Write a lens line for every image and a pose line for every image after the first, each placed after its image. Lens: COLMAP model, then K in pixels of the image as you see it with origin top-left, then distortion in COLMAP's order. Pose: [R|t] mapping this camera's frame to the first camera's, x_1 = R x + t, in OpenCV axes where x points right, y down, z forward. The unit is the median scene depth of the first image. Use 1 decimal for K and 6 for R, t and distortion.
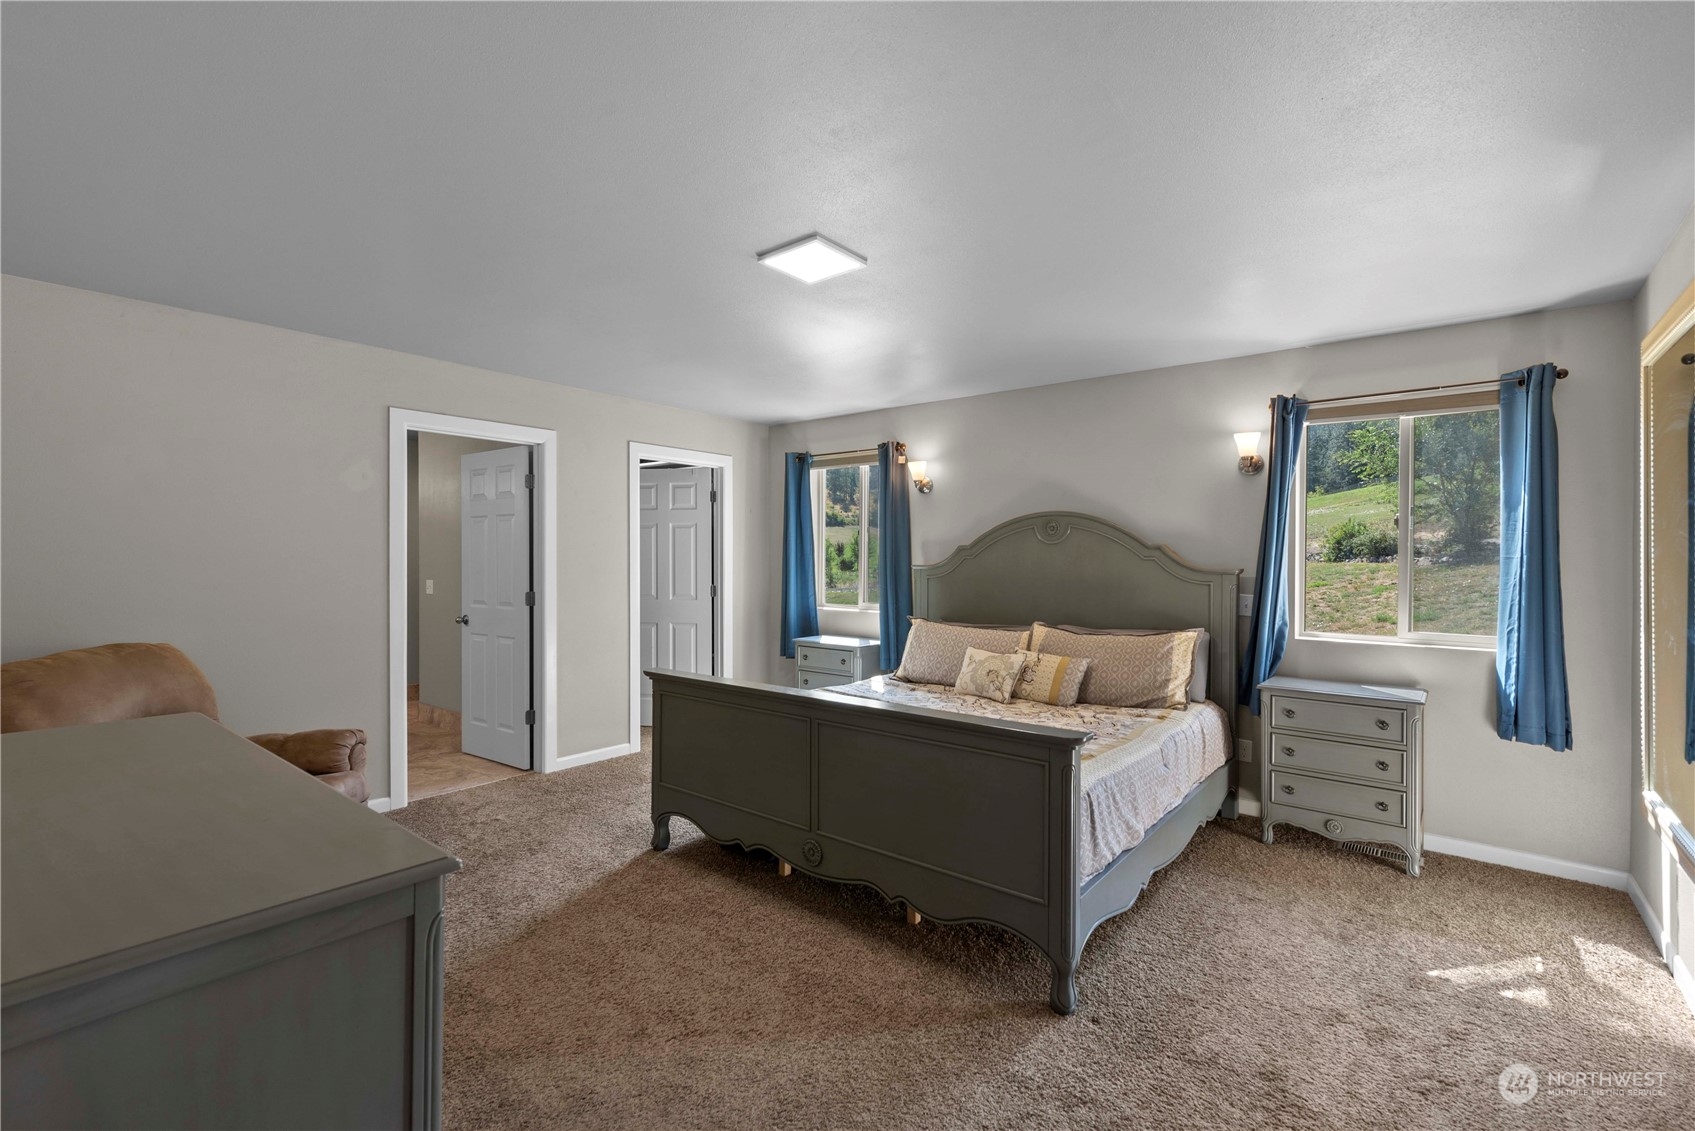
lens RADIAL K [[738.2, 0, 848.0], [0, 738.2, 552.9], [0, 0, 1]] dist [-0.003449, -0.002102]
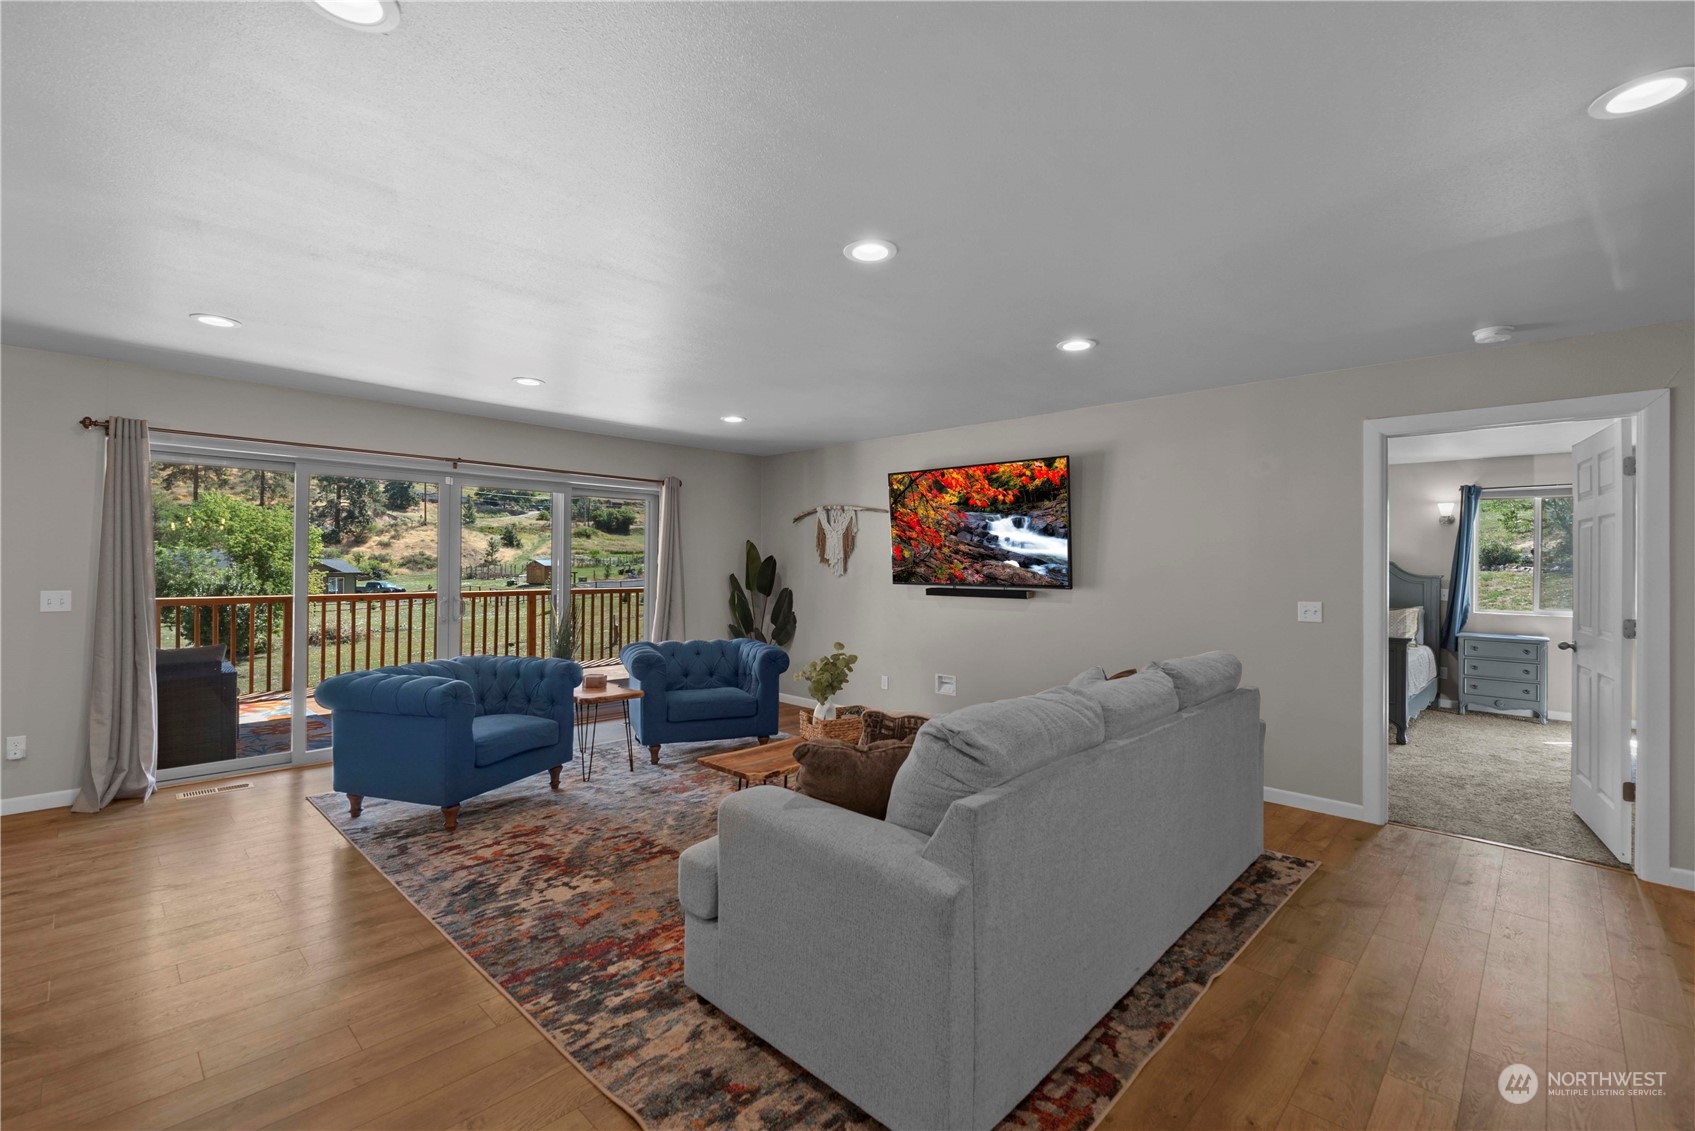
lens RADIAL K [[738.2, 0, 846.8], [0, 738.2, 548.6], [0, 0, 1]] dist [-0.003449, -0.002102]
pose [[0.996320, 0.004237, -0.085607, -0.837396], [-0.005175, 0.999929, -0.010732, -0.018947], [0.085556, 0.011136, 0.996271, -1.022201]]
